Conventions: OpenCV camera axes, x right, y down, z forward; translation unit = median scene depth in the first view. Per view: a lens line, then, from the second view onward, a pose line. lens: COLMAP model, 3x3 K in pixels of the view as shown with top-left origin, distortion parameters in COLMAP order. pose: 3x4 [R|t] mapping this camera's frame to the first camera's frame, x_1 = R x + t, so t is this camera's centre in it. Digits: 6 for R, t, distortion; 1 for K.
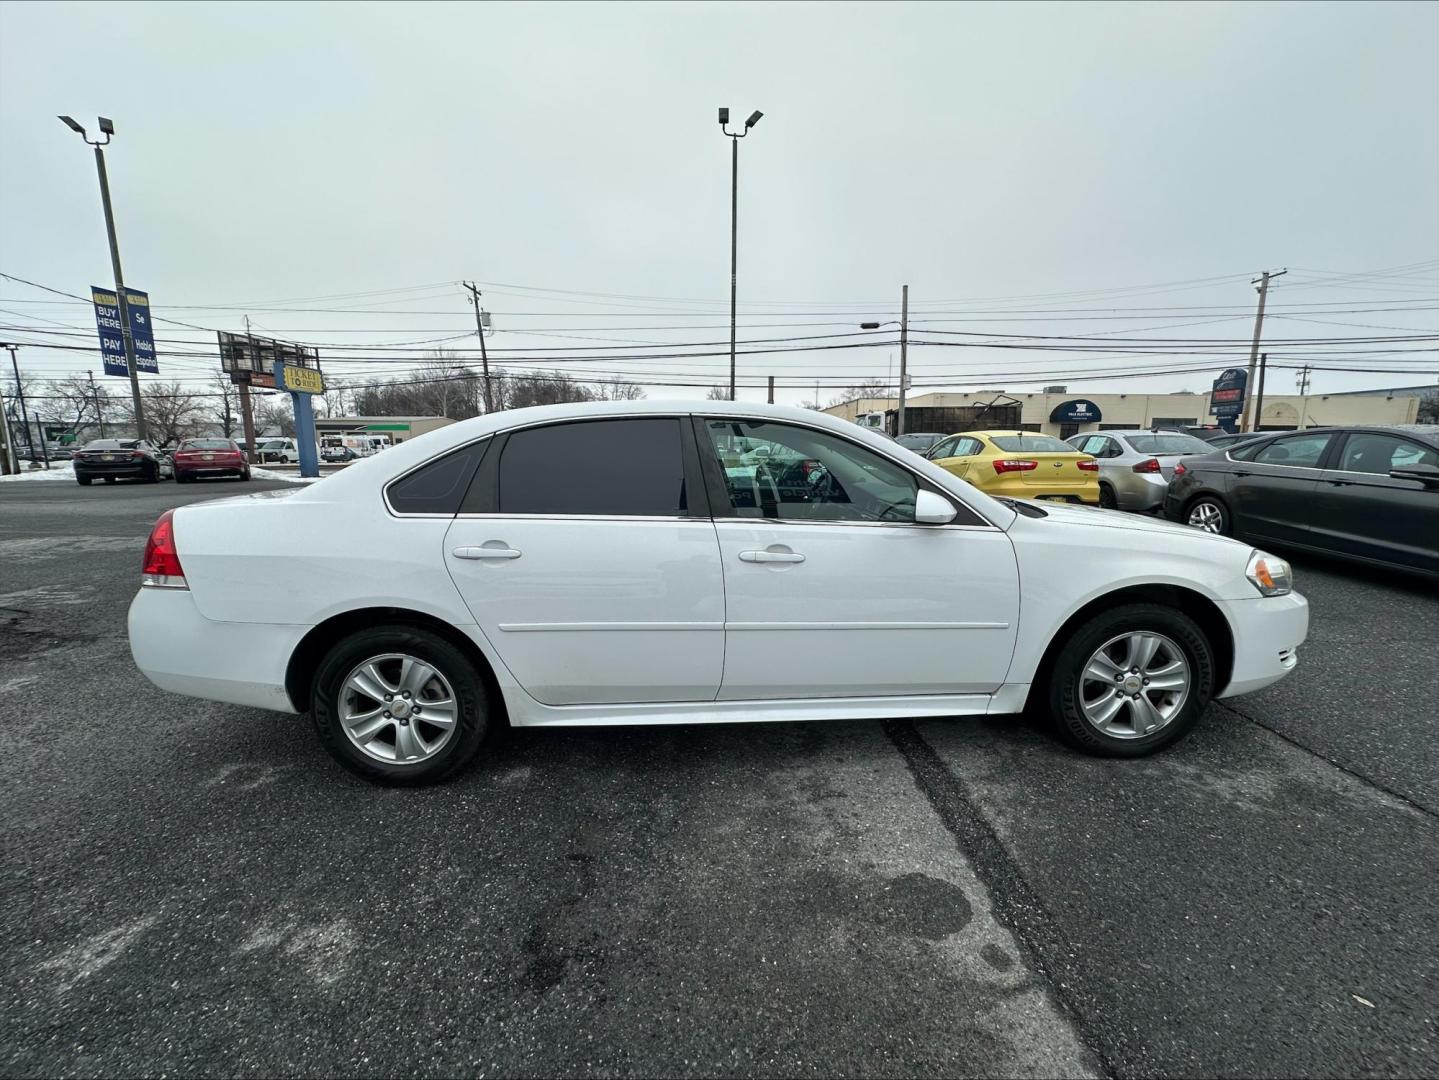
lens RADIAL K [[570.2, 0, 721.5], [0, 570.2, 542.1], [0, 0, 1]] dist [0.002242, -0.001140]
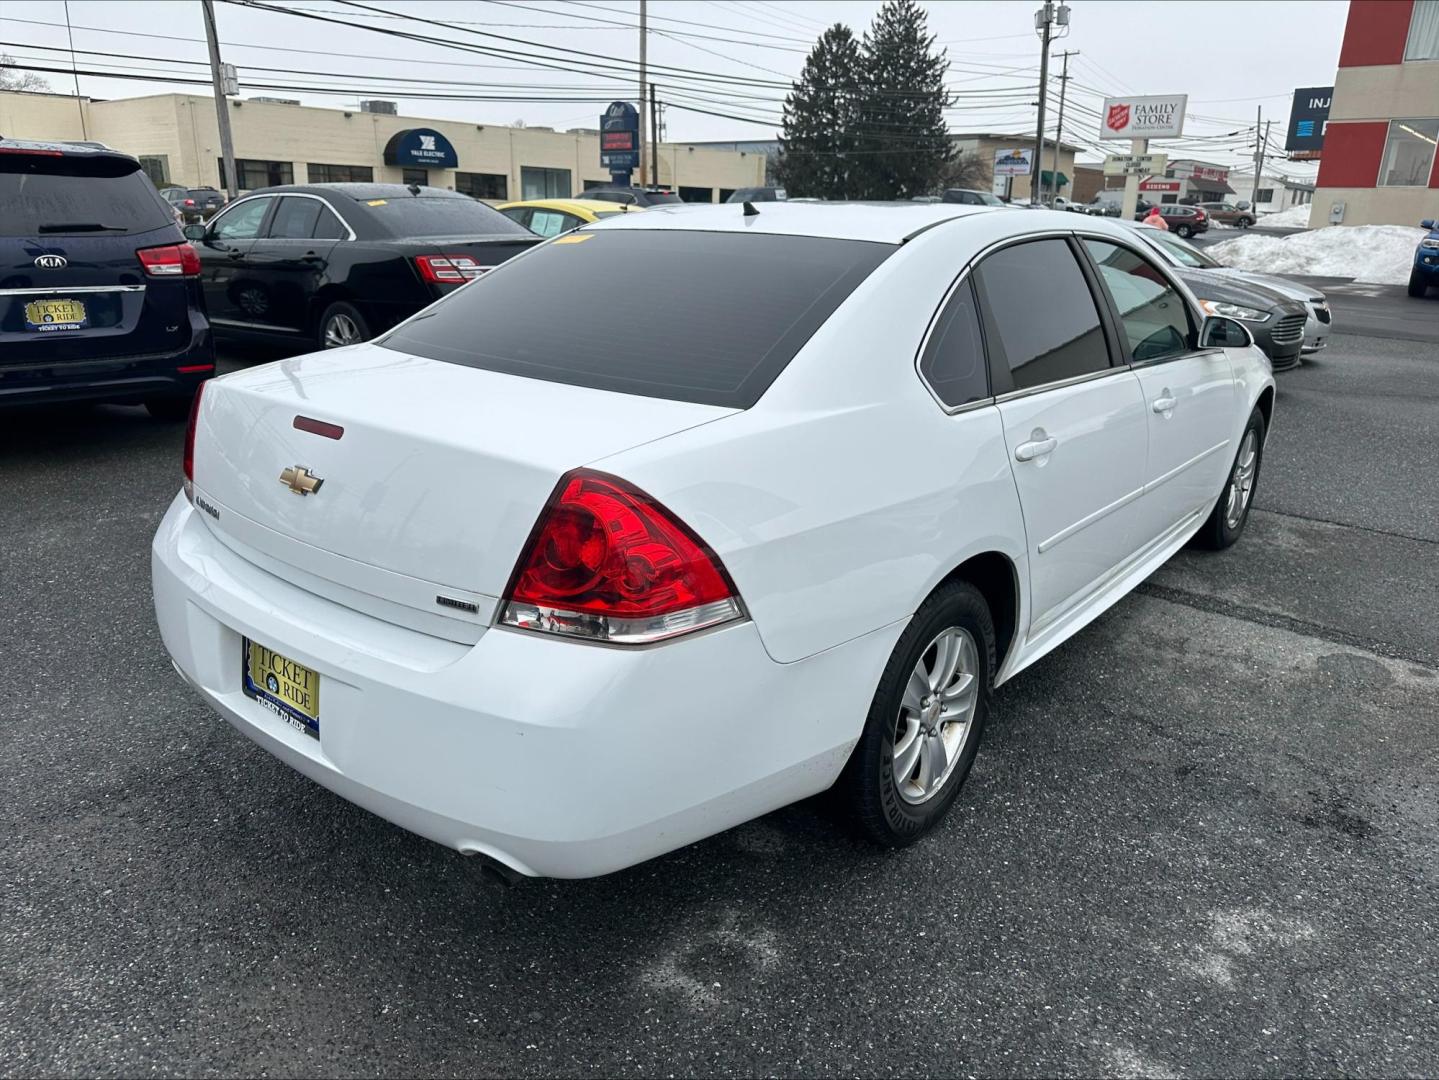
lens RADIAL K [[1020.0, 0, 709.6], [0, 1020.0, 541.8], [0, 0, 1]] dist [0.019400, -0.023592]
pose [[0.656920, -0.219087, 0.721427, -0.176757], [0.104315, 0.974059, 0.200819, -0.017659], [-0.746709, -0.056666, 0.662733, 0.052210]]
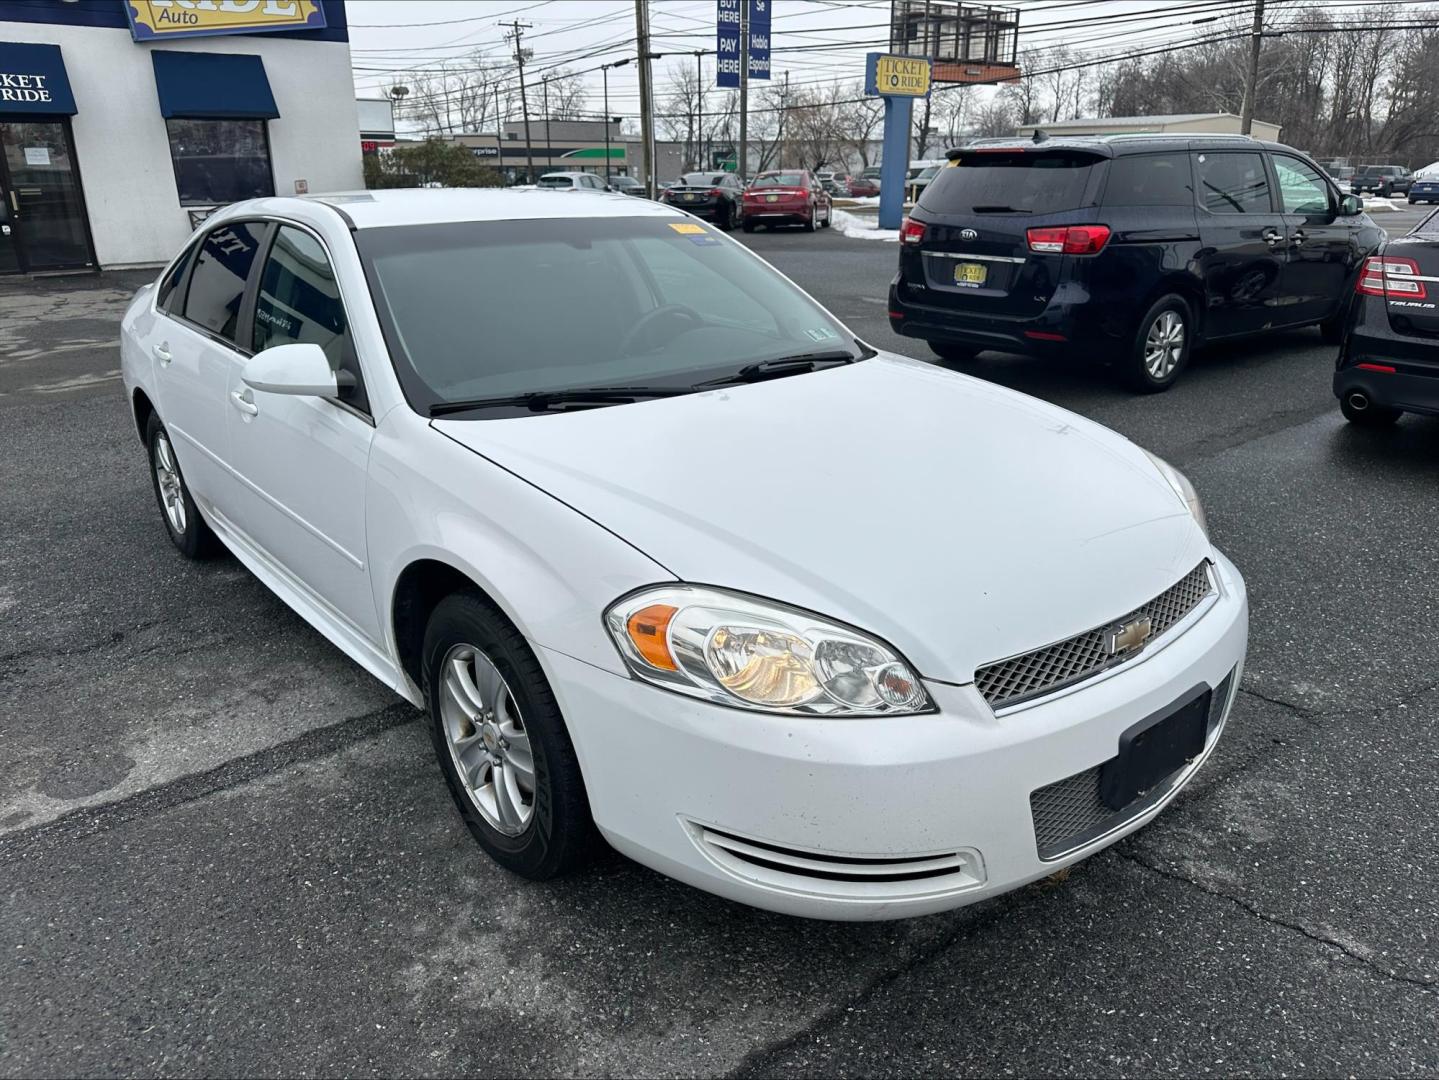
lens RADIAL K [[1020.0, 0, 714.0], [0, 1020.0, 544.6], [0, 0, 1]] dist [0.019400, -0.023592]
pose [[0.612257, 0.270392, -0.742987, 0.188457], [-0.128975, 0.961274, 0.243551, -0.025339], [0.780068, -0.053289, 0.623421, 0.066933]]
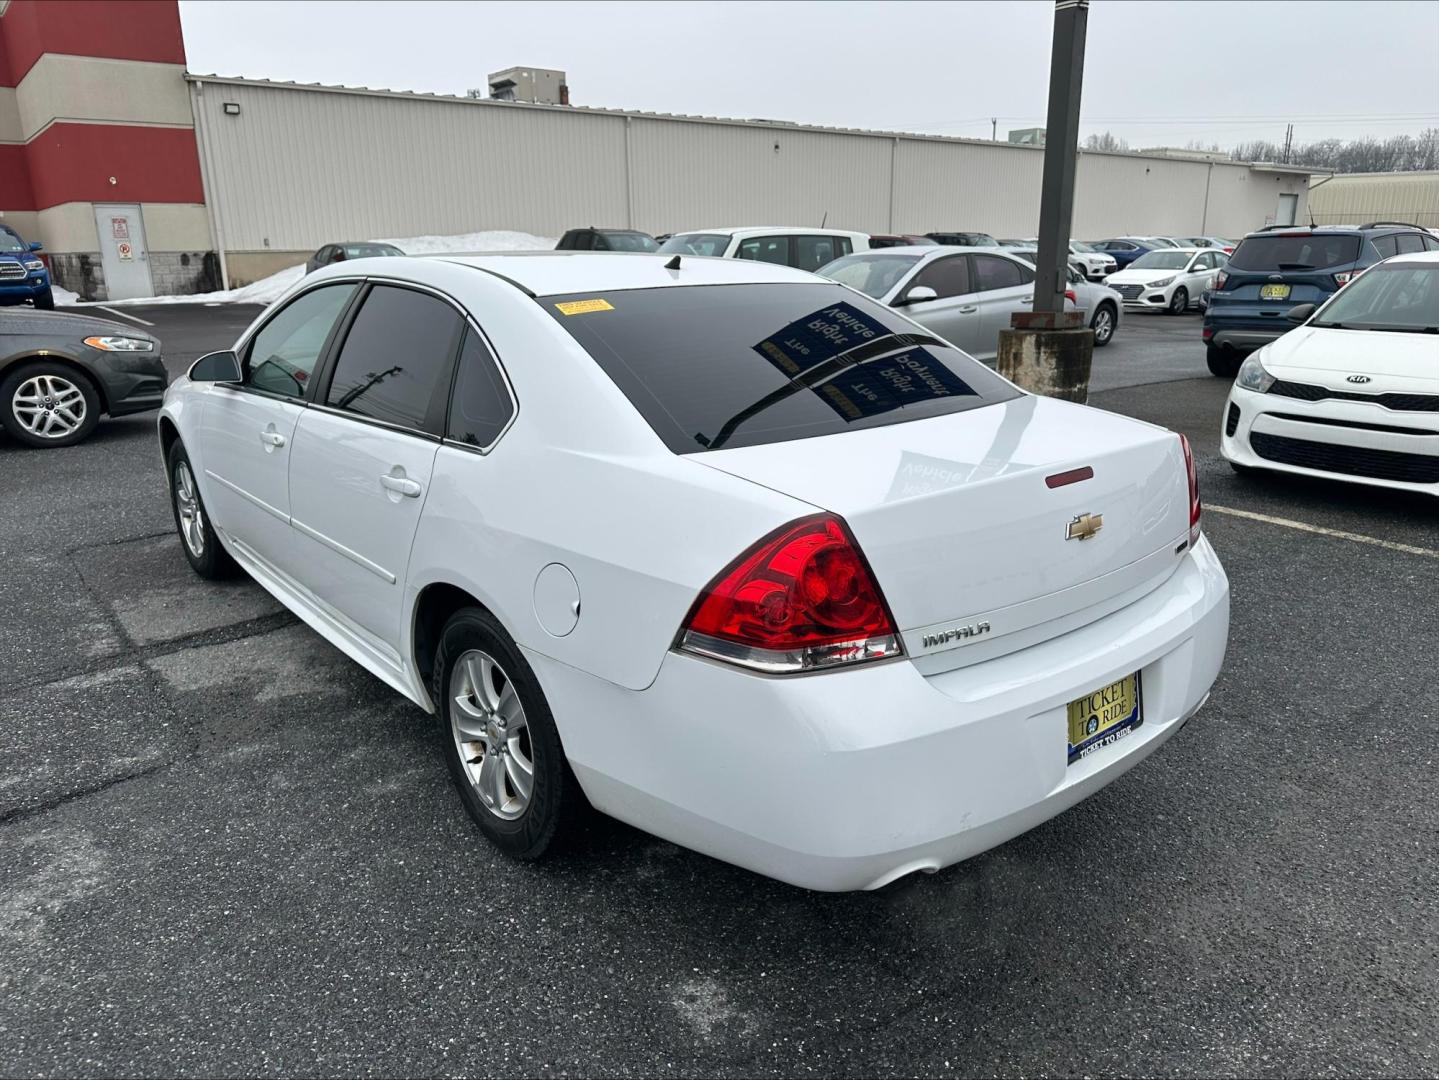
lens RADIAL K [[1020.0, 0, 721.5], [0, 1020.0, 547.3], [0, 0, 1]] dist [0.019400, -0.023592]
pose [[-0.614327, -0.222096, 0.757150, -0.189230], [0.139364, 0.913943, 0.381164, -0.054800], [-0.776647, 0.339679, -0.530507, 0.250918]]
